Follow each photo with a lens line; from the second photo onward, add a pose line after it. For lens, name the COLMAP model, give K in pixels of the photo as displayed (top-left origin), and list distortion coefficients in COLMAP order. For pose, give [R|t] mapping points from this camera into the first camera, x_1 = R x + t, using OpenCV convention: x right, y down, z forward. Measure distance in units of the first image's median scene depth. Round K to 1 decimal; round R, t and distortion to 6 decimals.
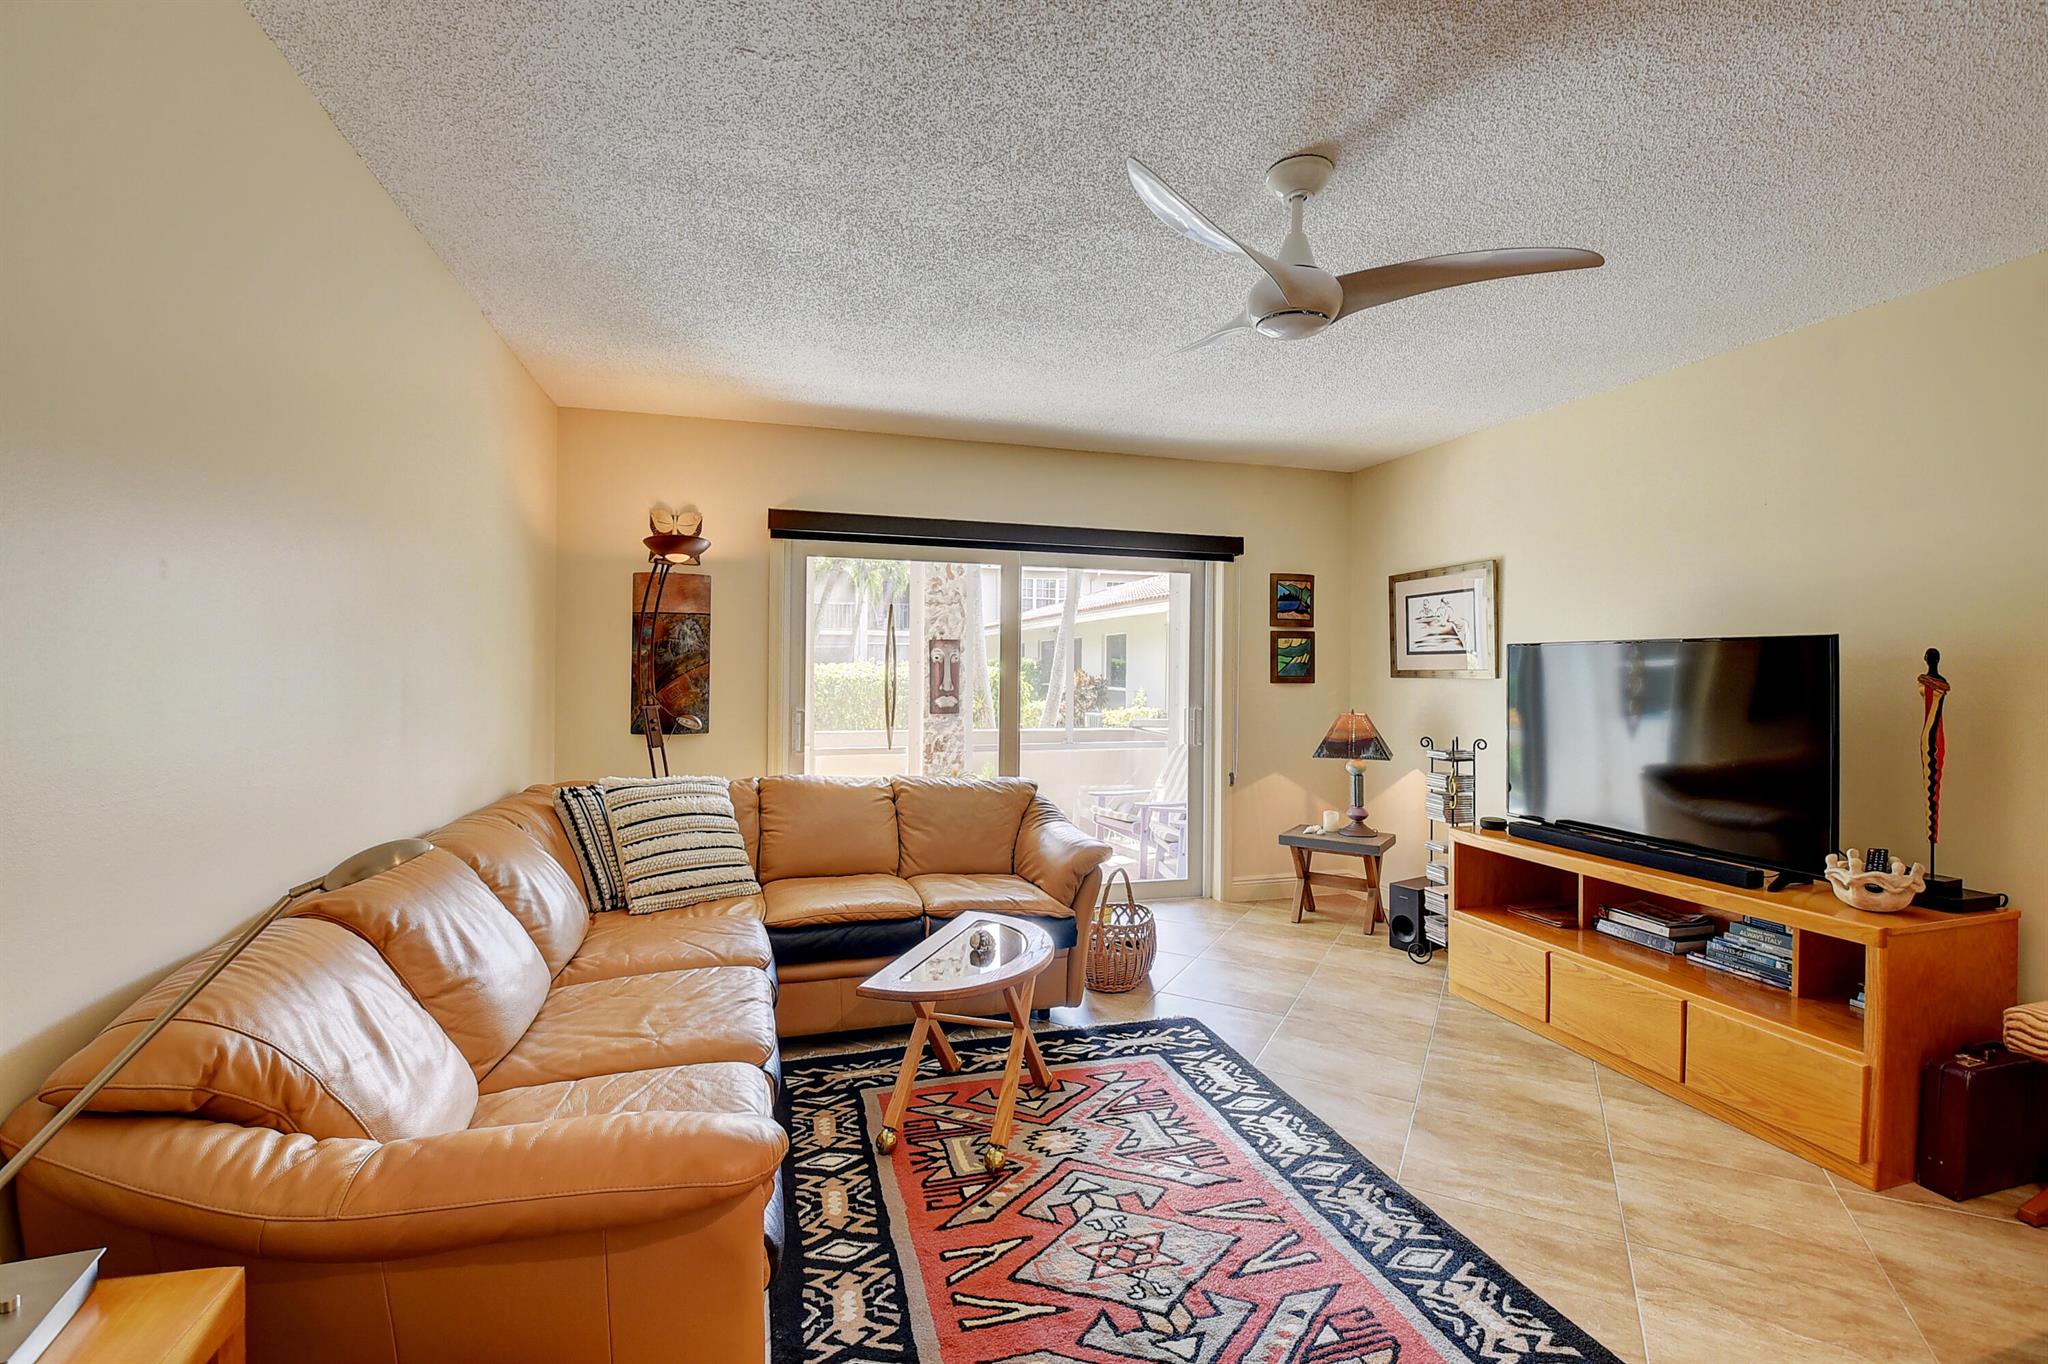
lens RADIAL K [[907.6, 0, 1020.5], [0, 907.6, 656.5], [0, 0, 1]] dist [0.001046, -0.014324]
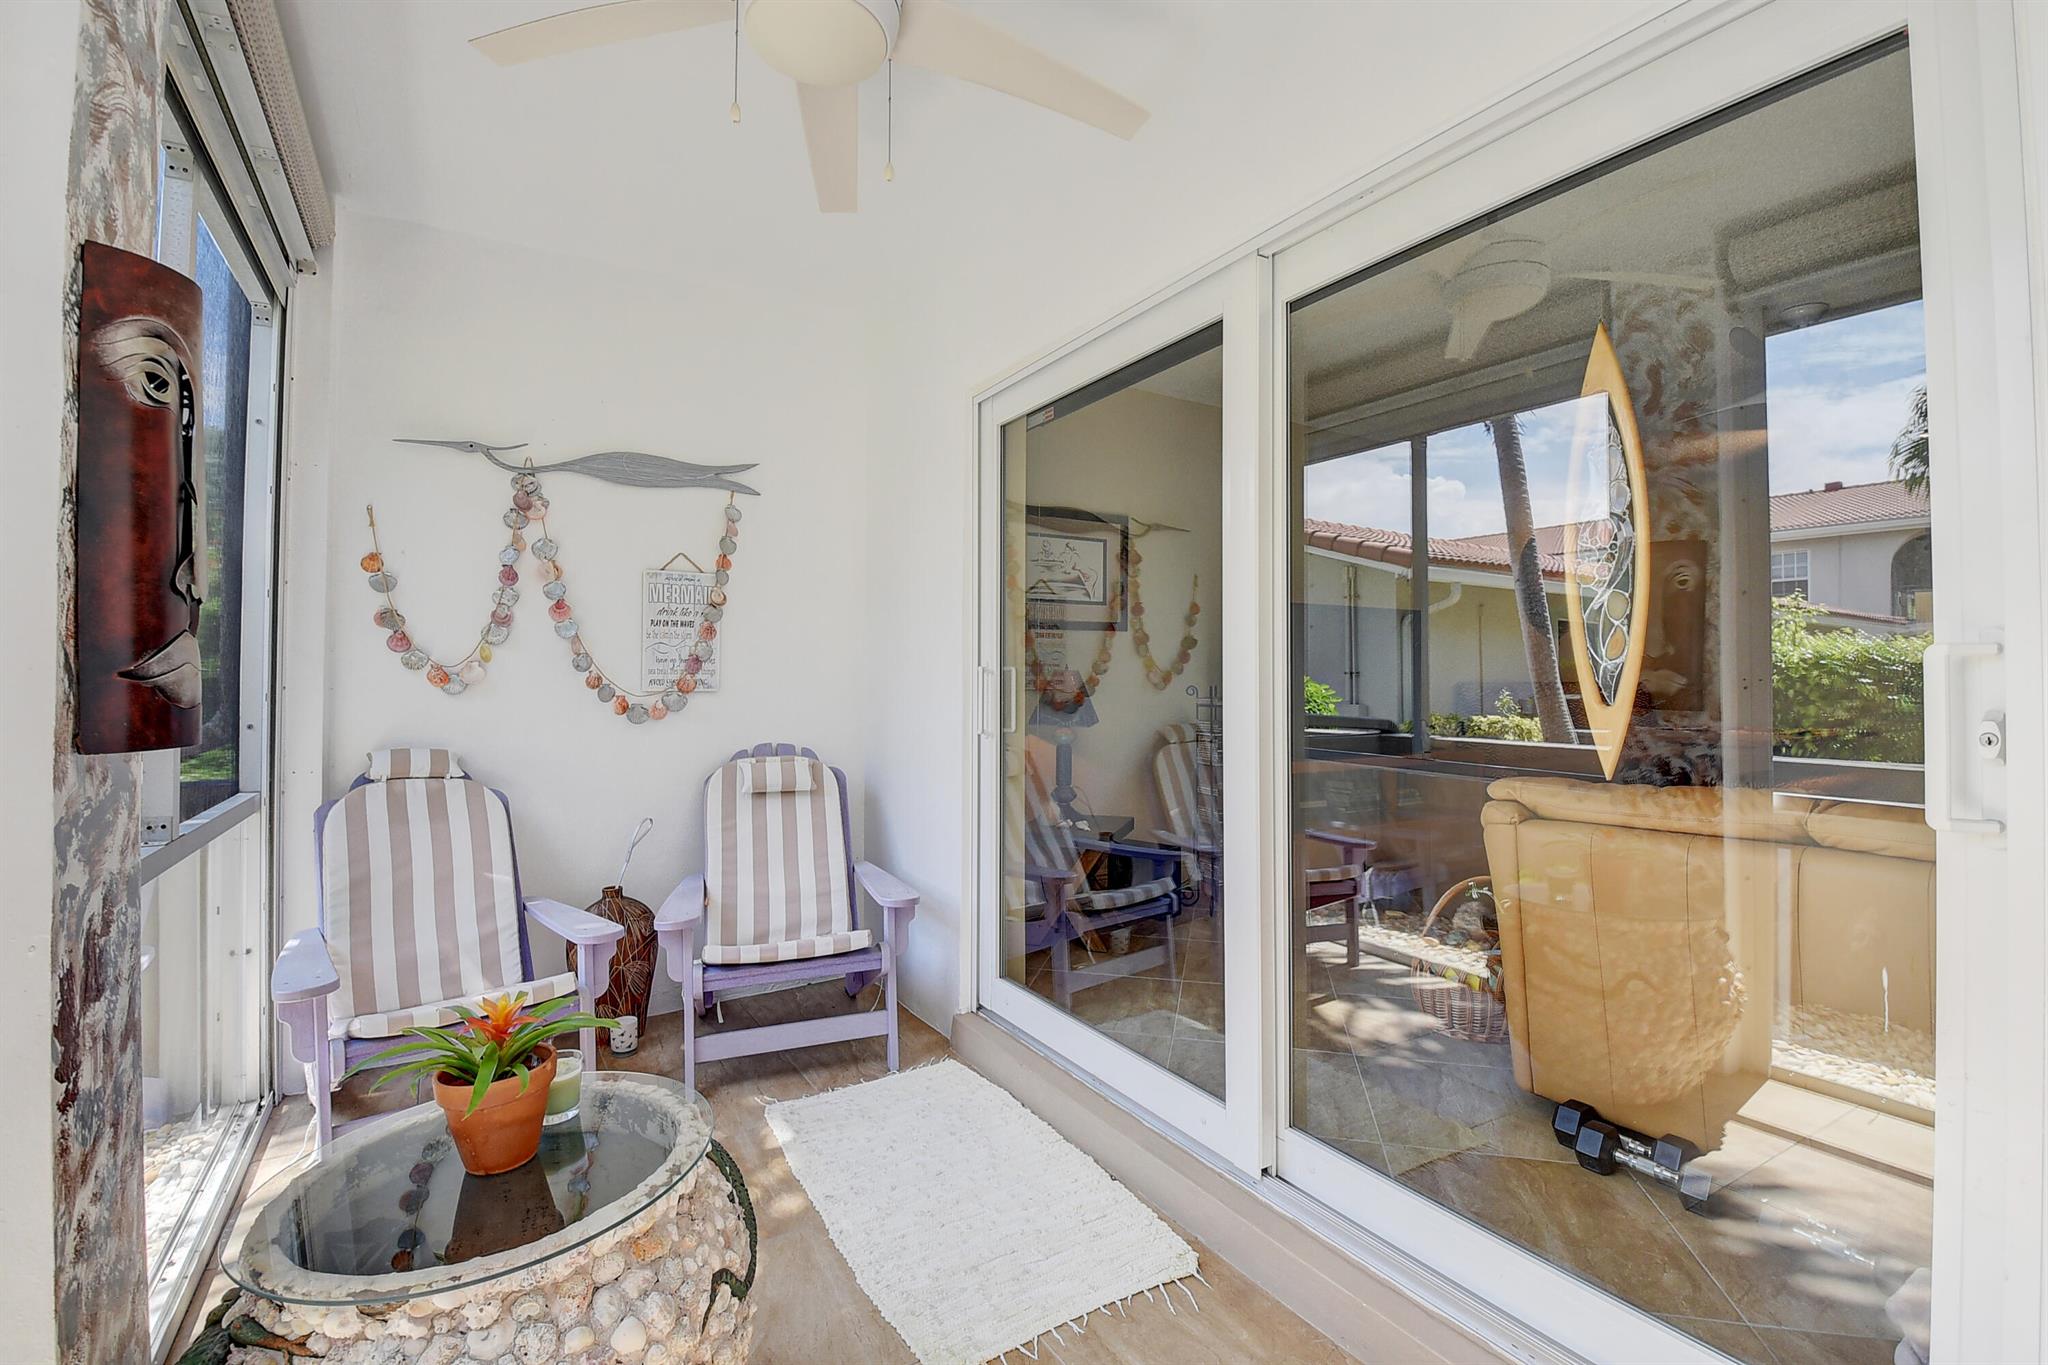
lens RADIAL K [[907.6, 0, 1035.7], [0, 907.6, 665.9], [0, 0, 1]] dist [0.001046, -0.014324]
pose [[-0.282648, 0.010081, 0.959171, -0.567956], [-0.007262, 0.999894, -0.012649, 0.101980], [-0.959196, -0.010541, -0.282545, 1.828691]]
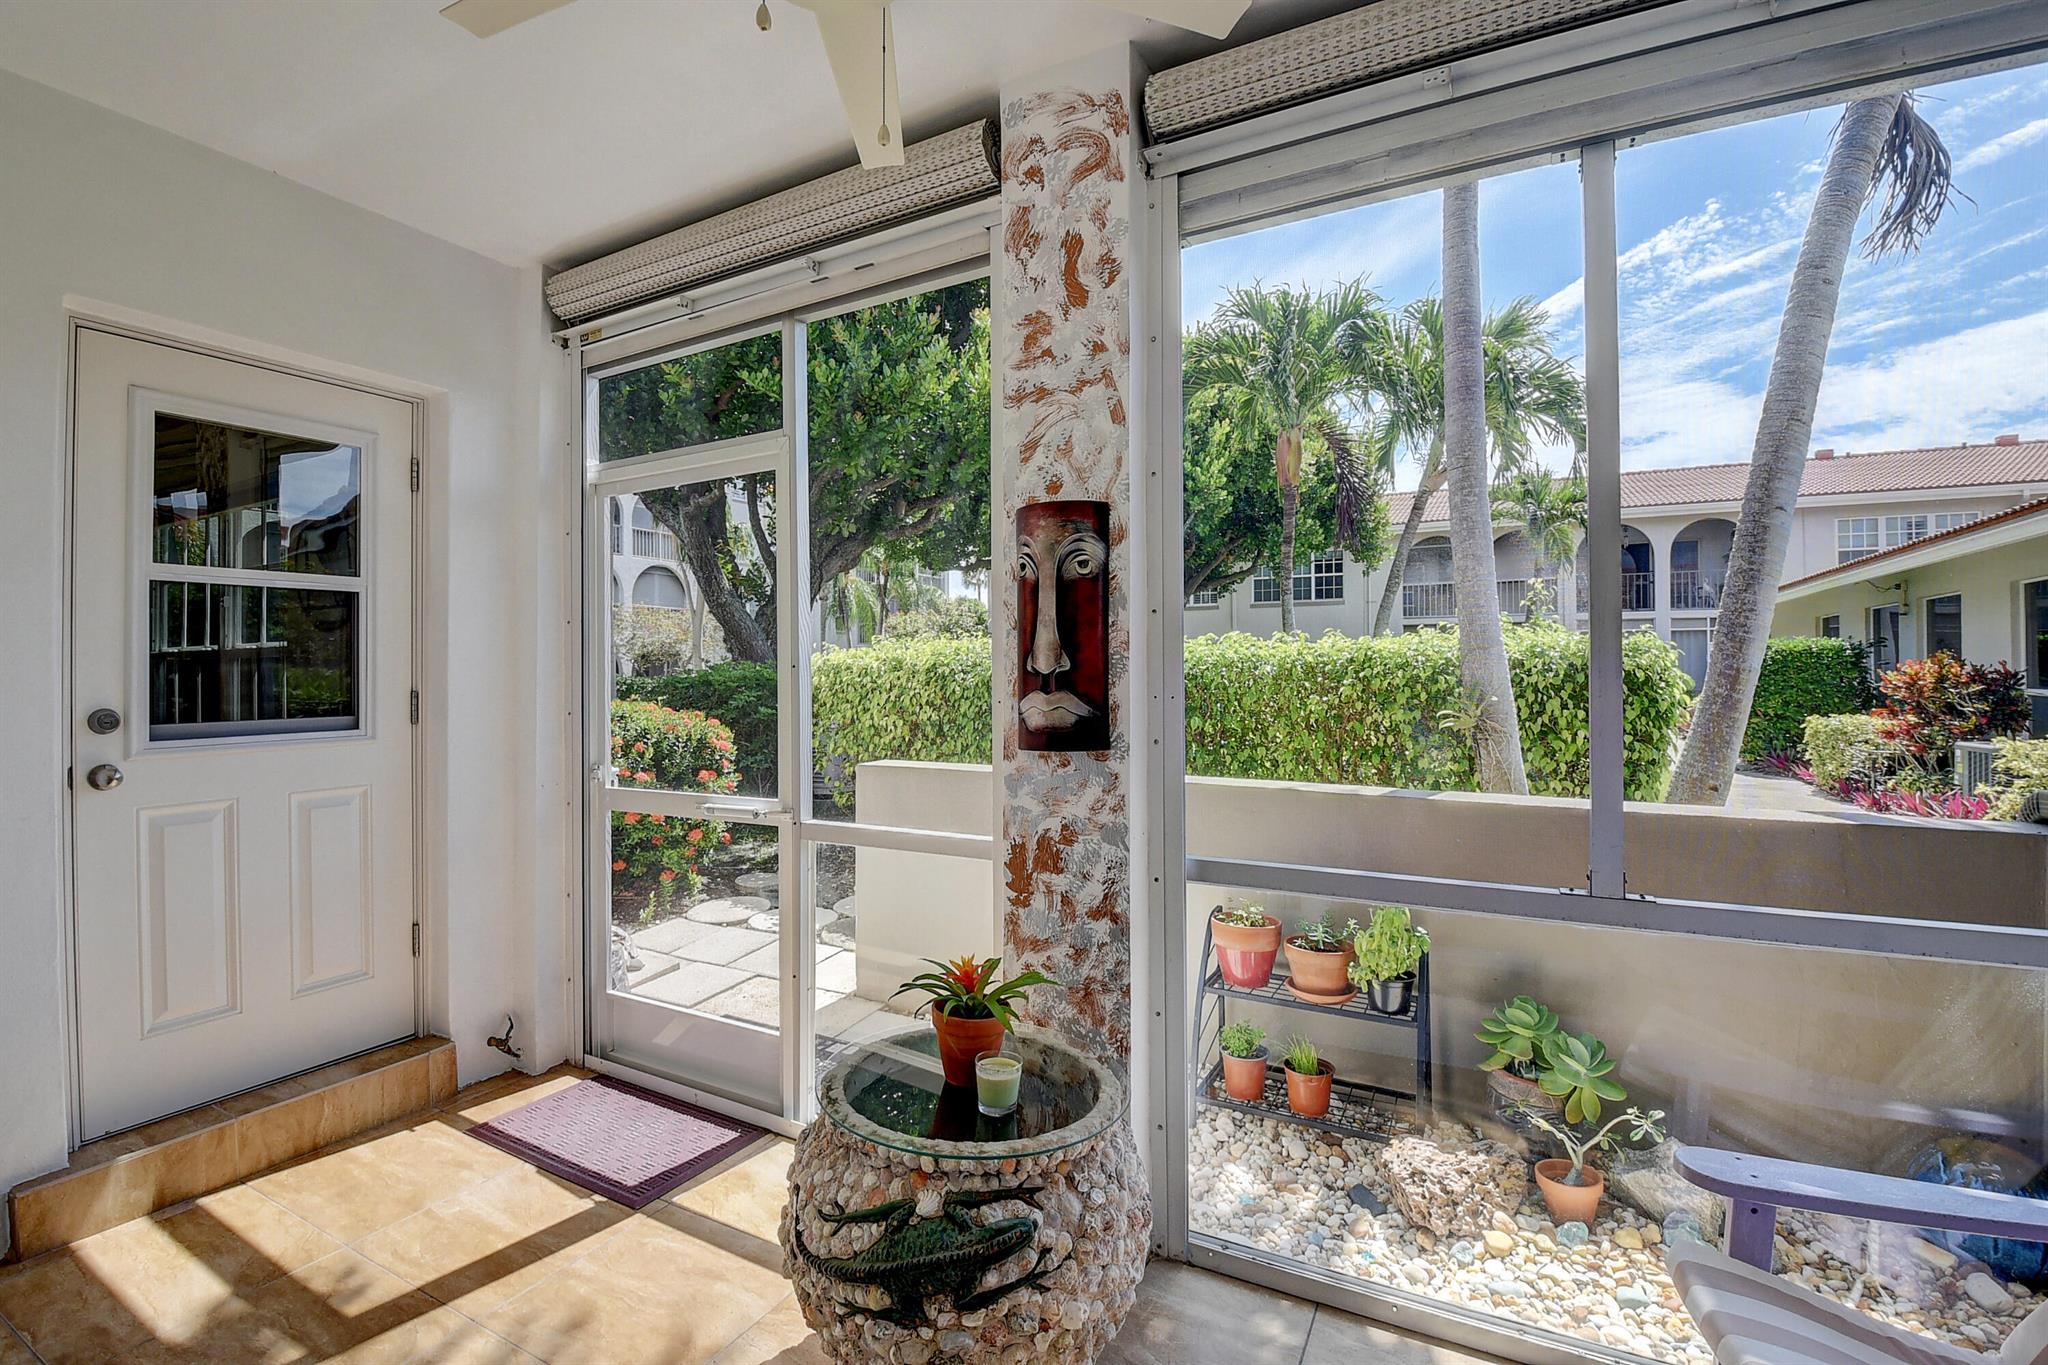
lens RADIAL K [[907.6, 0, 1016.3], [0, 907.6, 665.4], [0, 0, 1]] dist [0.001046, -0.014324]
pose [[0.706506, -0.010296, -0.707632, 0.251819], [0.013577, 0.999907, -0.000993, 0.071382], [0.707577, -0.008906, 0.706580, 1.587012]]
